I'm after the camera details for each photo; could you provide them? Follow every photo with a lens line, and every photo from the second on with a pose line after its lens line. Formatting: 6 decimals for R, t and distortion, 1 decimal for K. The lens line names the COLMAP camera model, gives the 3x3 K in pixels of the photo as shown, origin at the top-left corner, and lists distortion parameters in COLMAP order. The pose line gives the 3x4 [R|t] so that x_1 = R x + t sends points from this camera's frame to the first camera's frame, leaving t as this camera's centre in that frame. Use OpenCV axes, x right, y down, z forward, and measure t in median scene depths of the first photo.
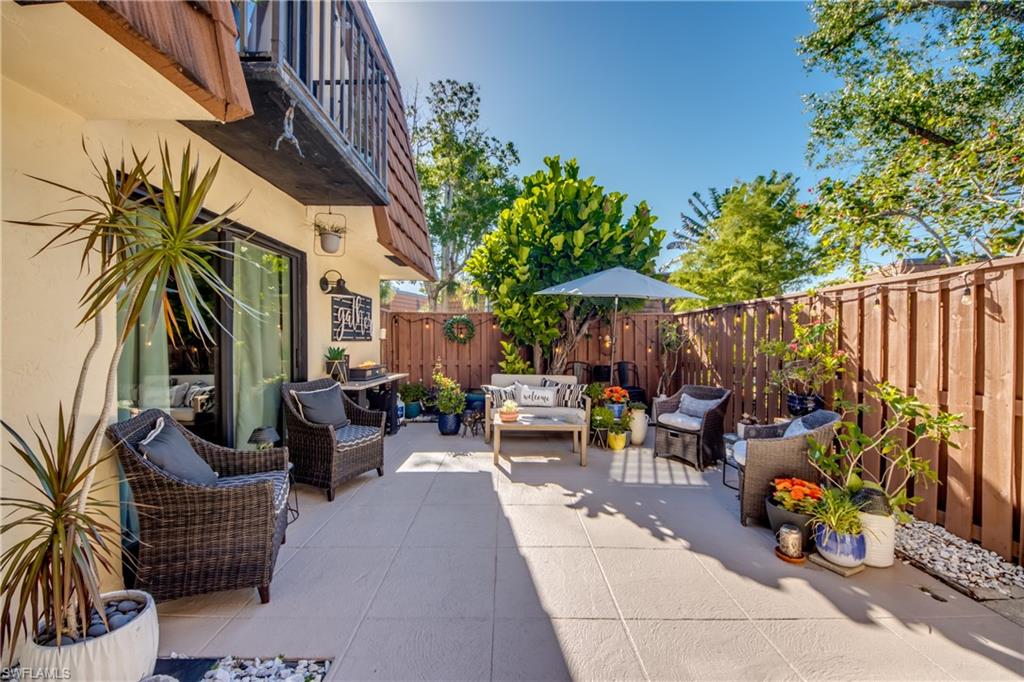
lens RADIAL K [[378.6, 0, 508.2], [0, 378.6, 343.4], [0, 0, 1]] dist [0.024001, -0.016684]
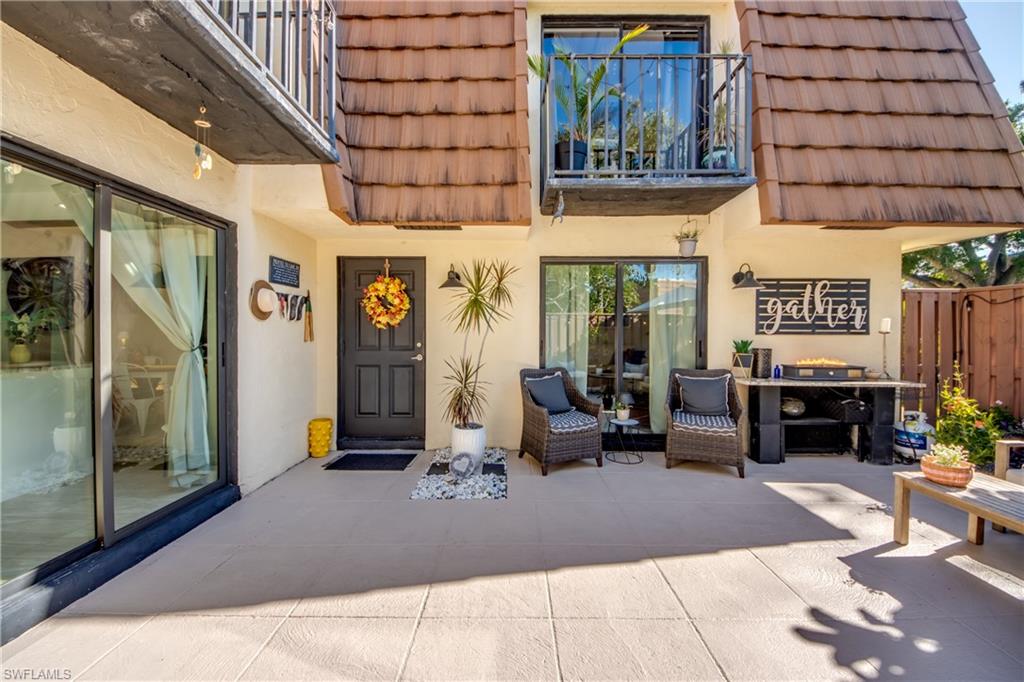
lens RADIAL K [[390.6, 0, 510.8], [0, 390.6, 335.7], [0, 0, 1]] dist [0.051423, -0.028785]
pose [[-0.005907, 0.006994, -0.999958, 0.561667], [-0.010647, 0.999918, 0.007057, -0.002988], [0.999926, 0.010688, -0.005832, 0.370498]]
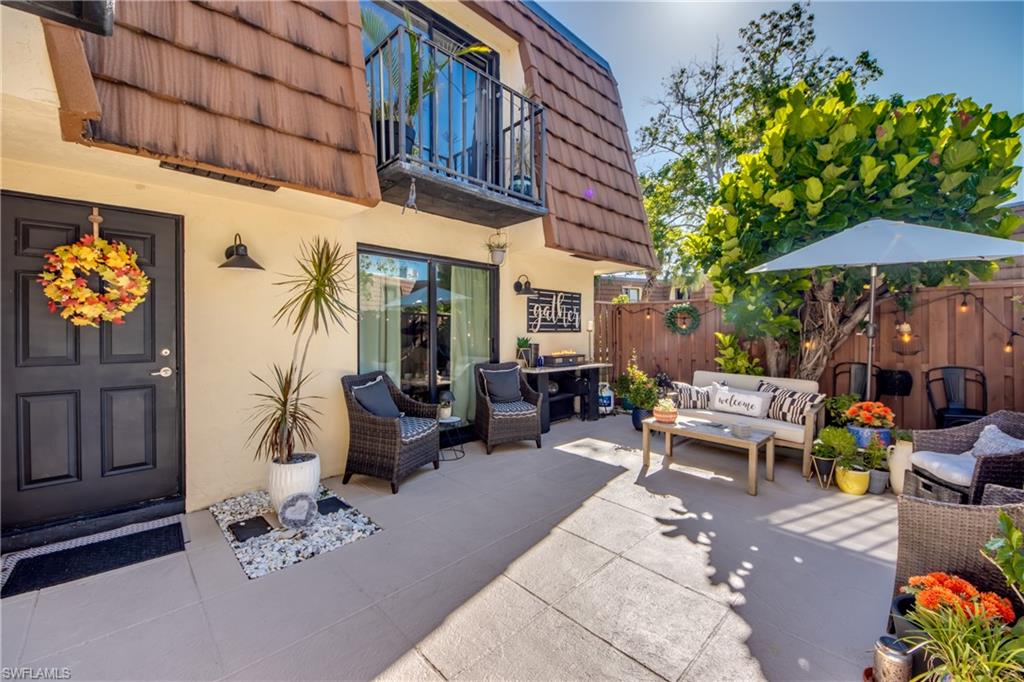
lens RADIAL K [[409.0, 0, 515.7], [0, 409.0, 330.4], [0, 0, 1]] dist [0.062424, -0.035176]
pose [[0.700454, -0.001528, -0.713695, 0.444027], [-0.004755, 0.999966, -0.006807, -0.003437], [0.713681, 0.008161, 0.700423, 0.055269]]
